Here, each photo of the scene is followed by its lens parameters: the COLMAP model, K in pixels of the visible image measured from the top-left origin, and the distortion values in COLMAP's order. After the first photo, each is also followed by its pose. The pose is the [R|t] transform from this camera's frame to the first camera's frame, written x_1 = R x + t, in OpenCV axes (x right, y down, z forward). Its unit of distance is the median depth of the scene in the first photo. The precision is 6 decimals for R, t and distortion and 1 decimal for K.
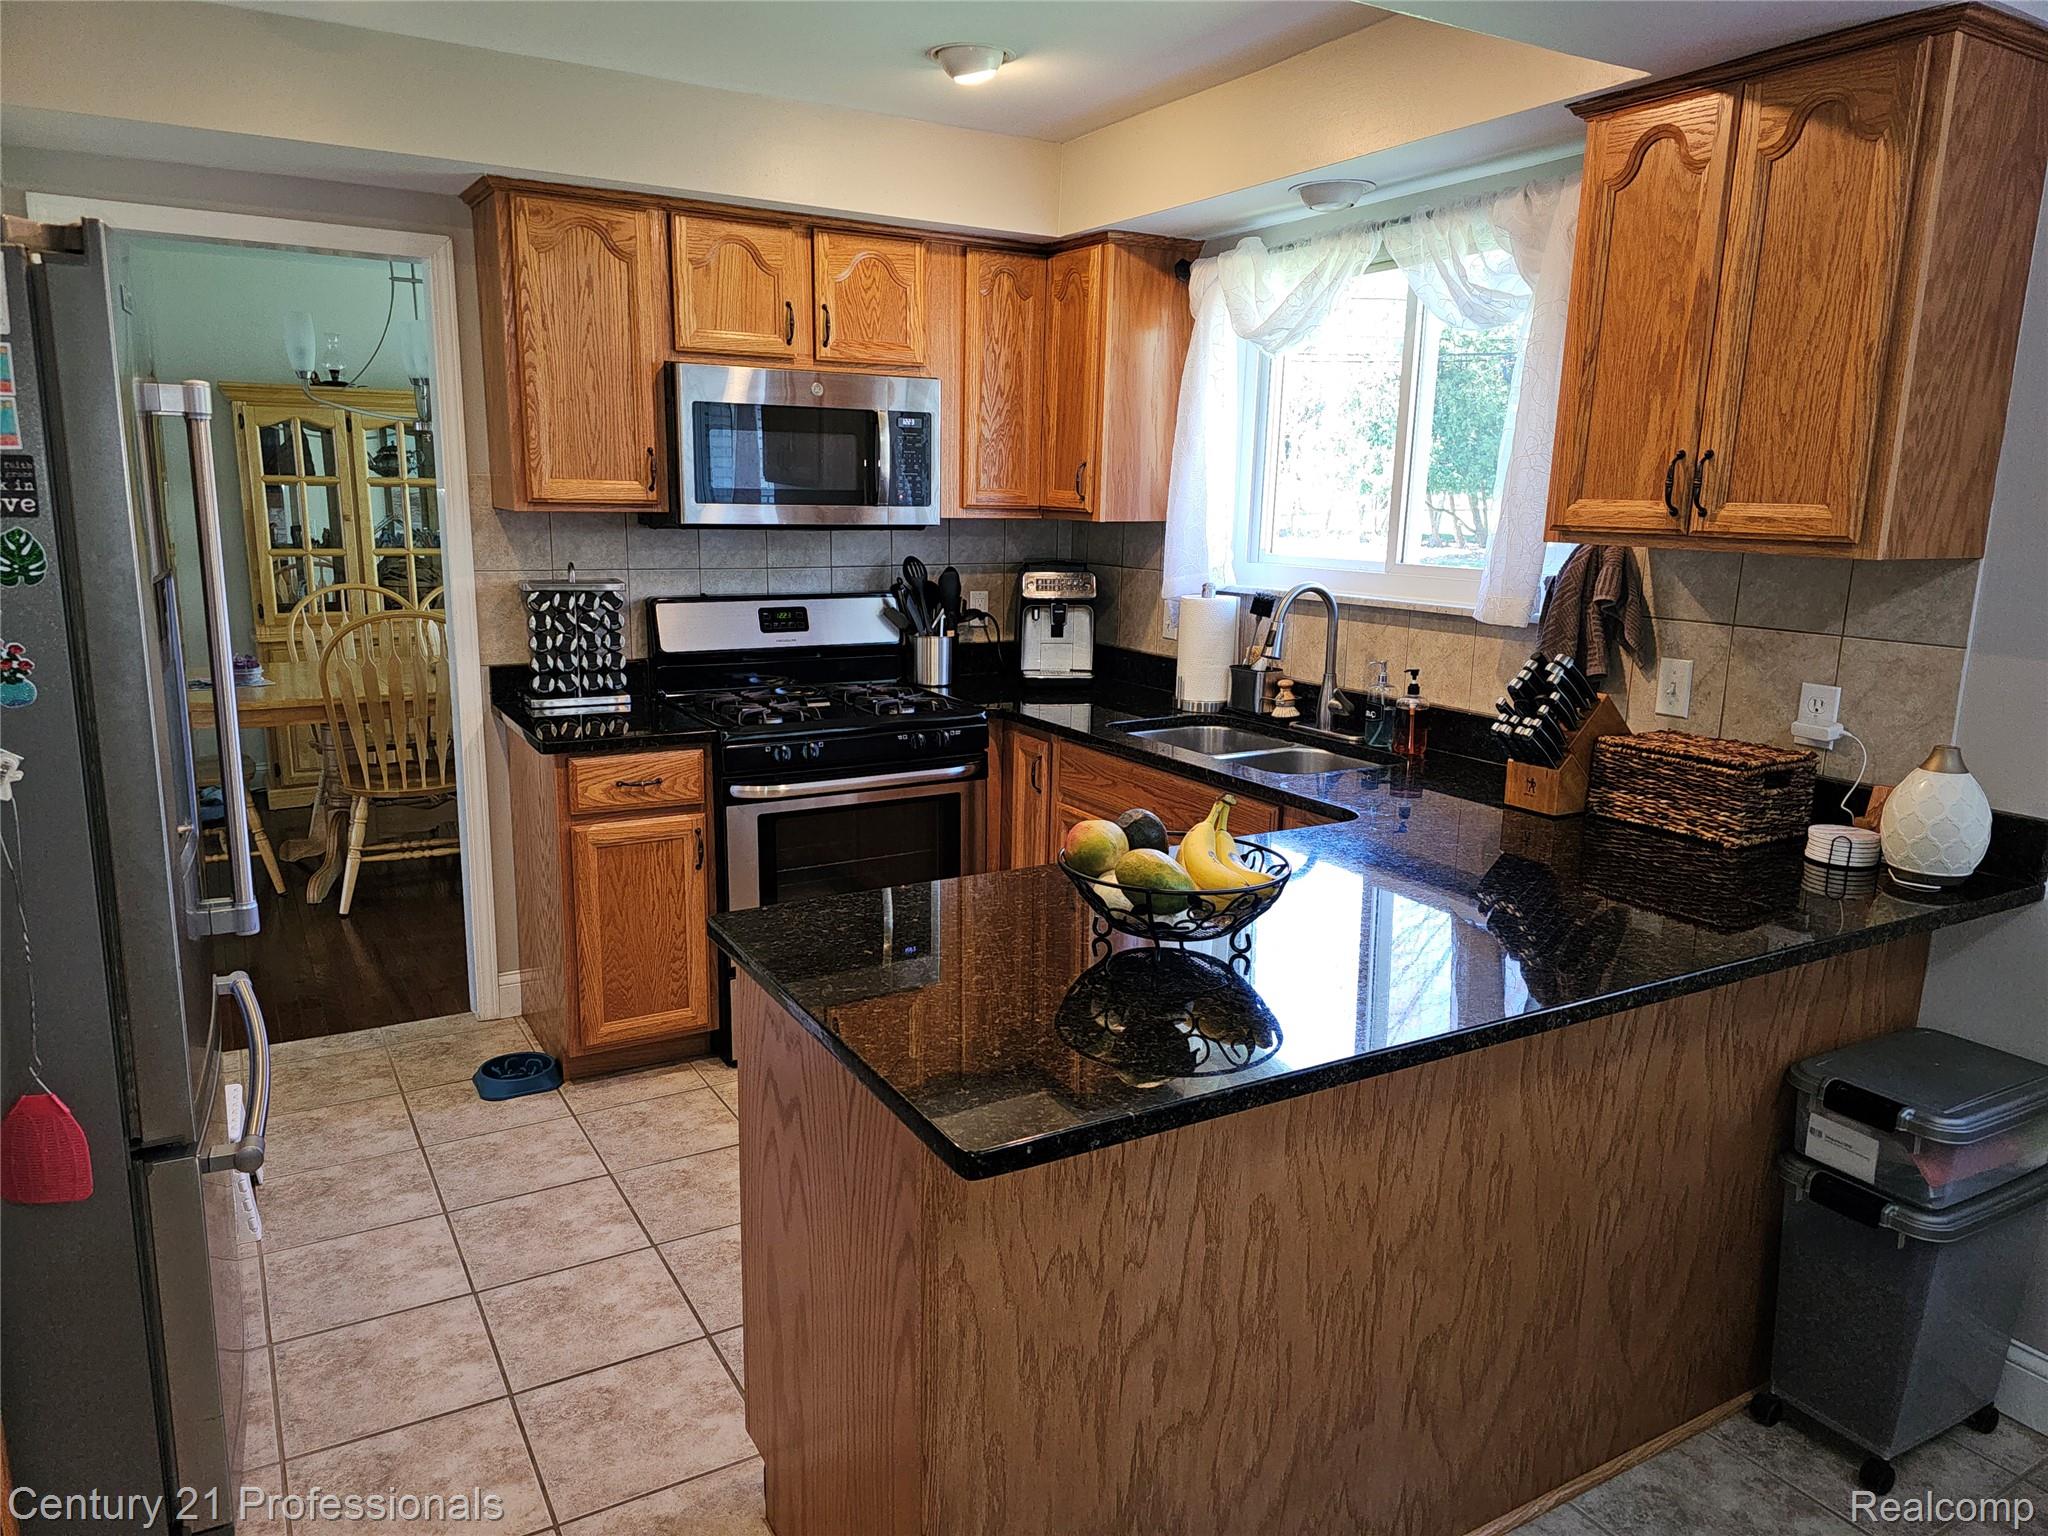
lens RADIAL K [[1355.7, 0, 1036.1], [0, 1355.7, 781.5], [0, 0, 1]] dist [0.009999, -0.013343]
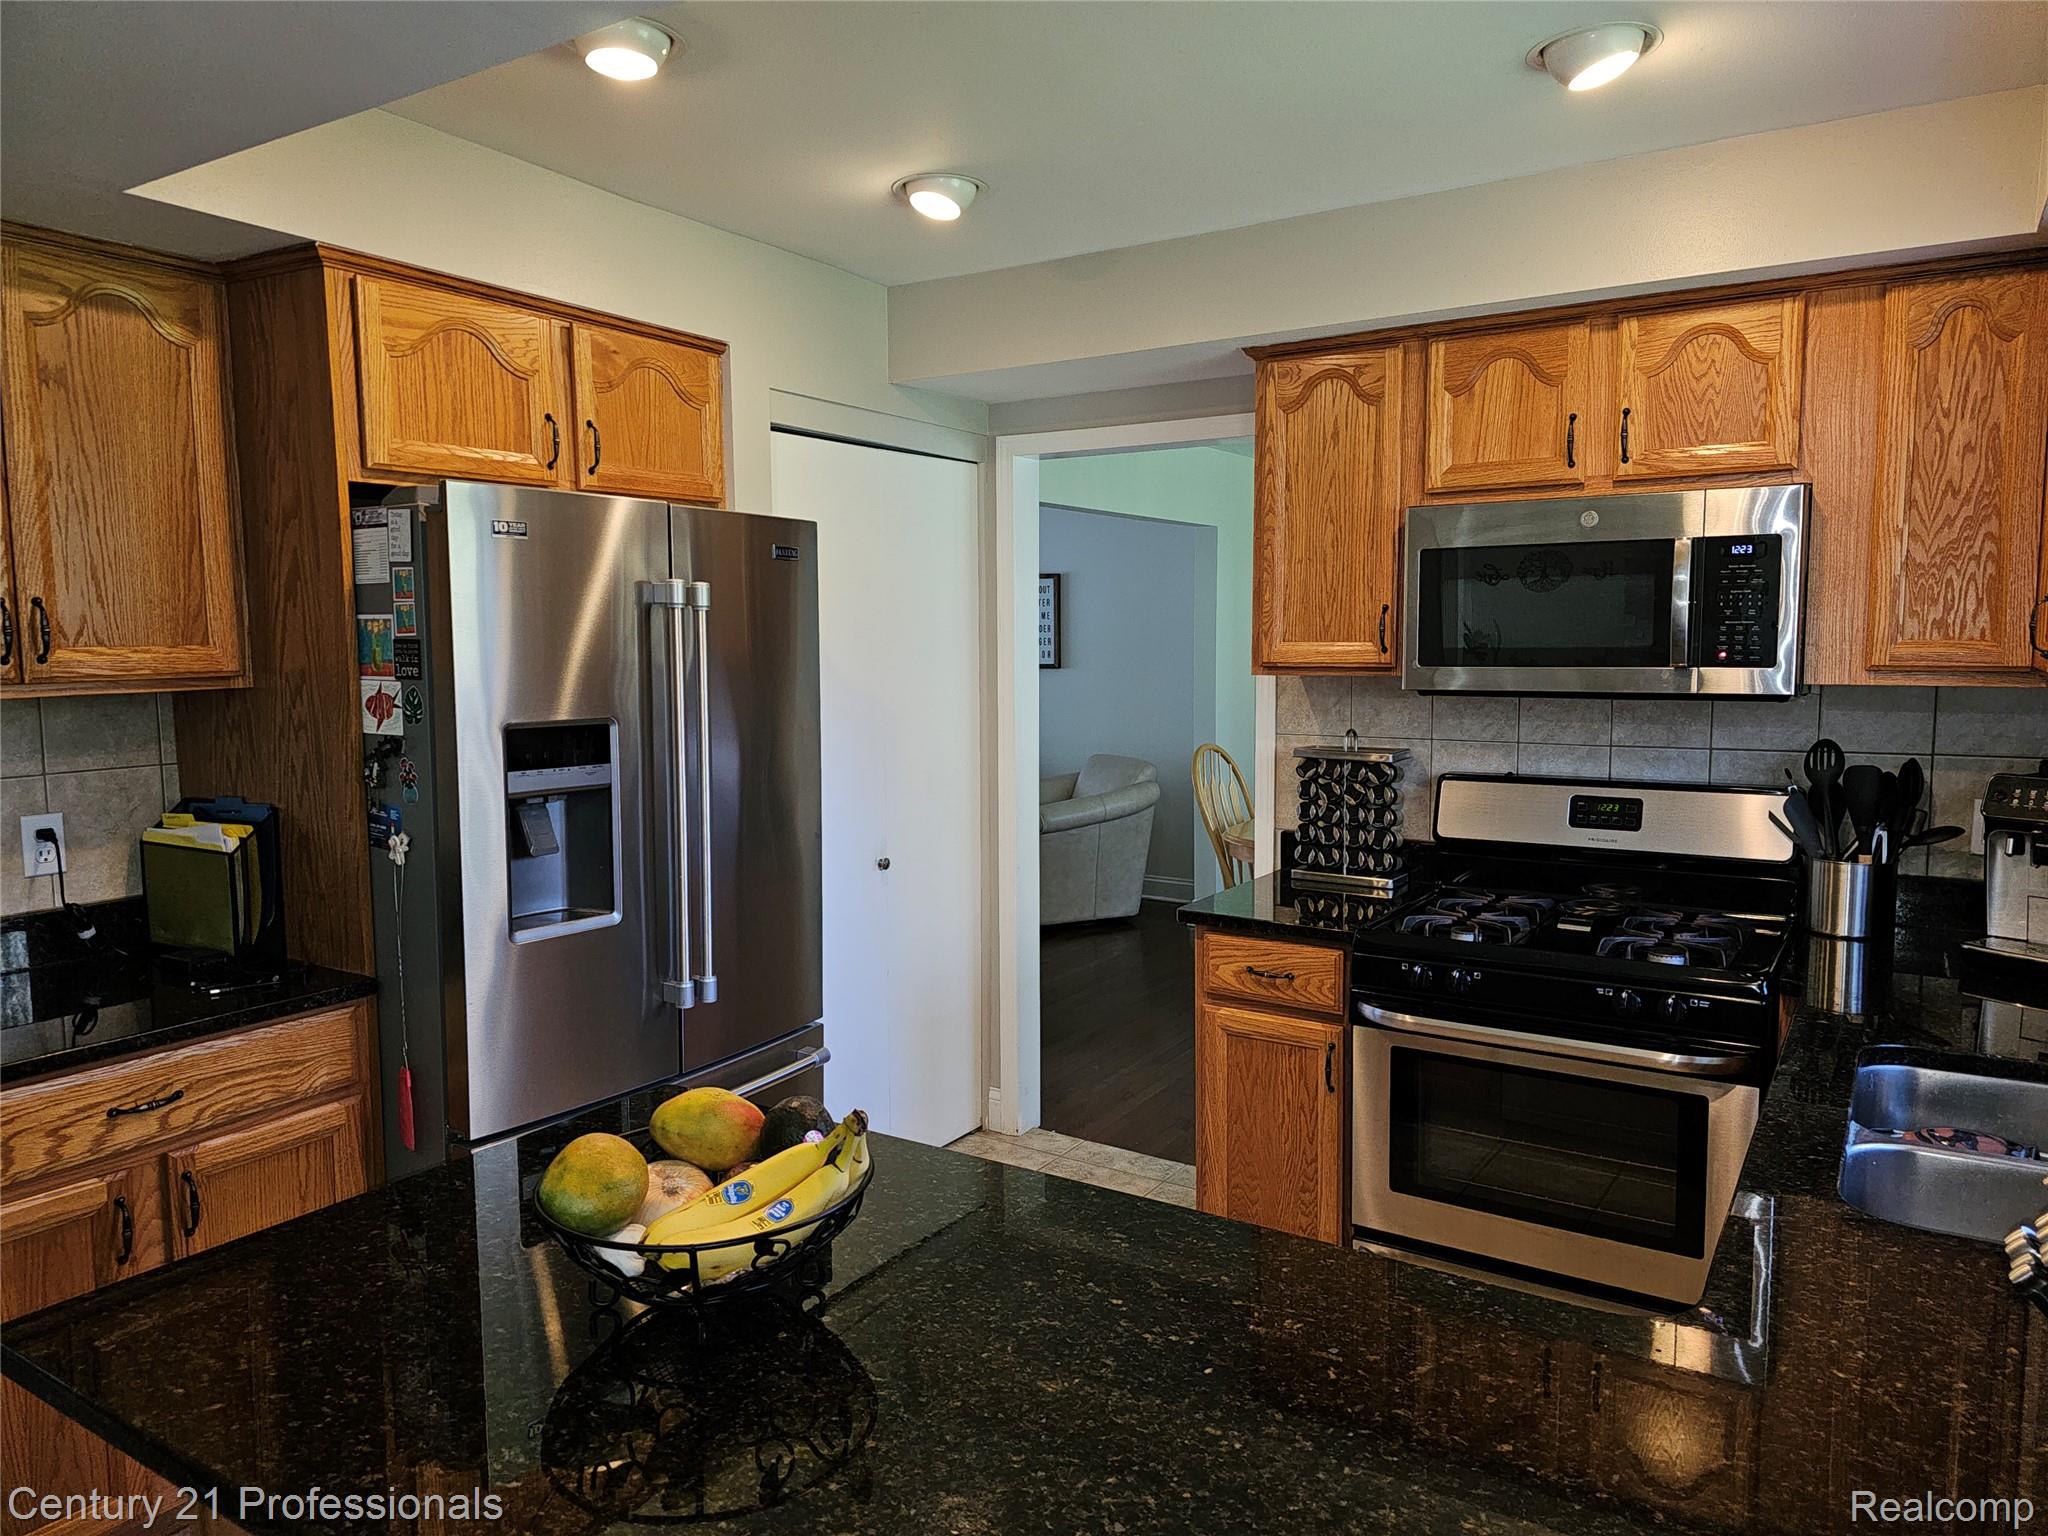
lens RADIAL K [[1355.7, 0, 1027.8], [0, 1355.7, 755.5], [0, 0, 1]] dist [0.009999, -0.013343]
pose [[0.450289, 0.054214, -0.891235, 0.384811], [-0.173998, 0.984347, -0.028033, -0.079540], [0.875765, 0.167696, 0.452674, 0.391947]]
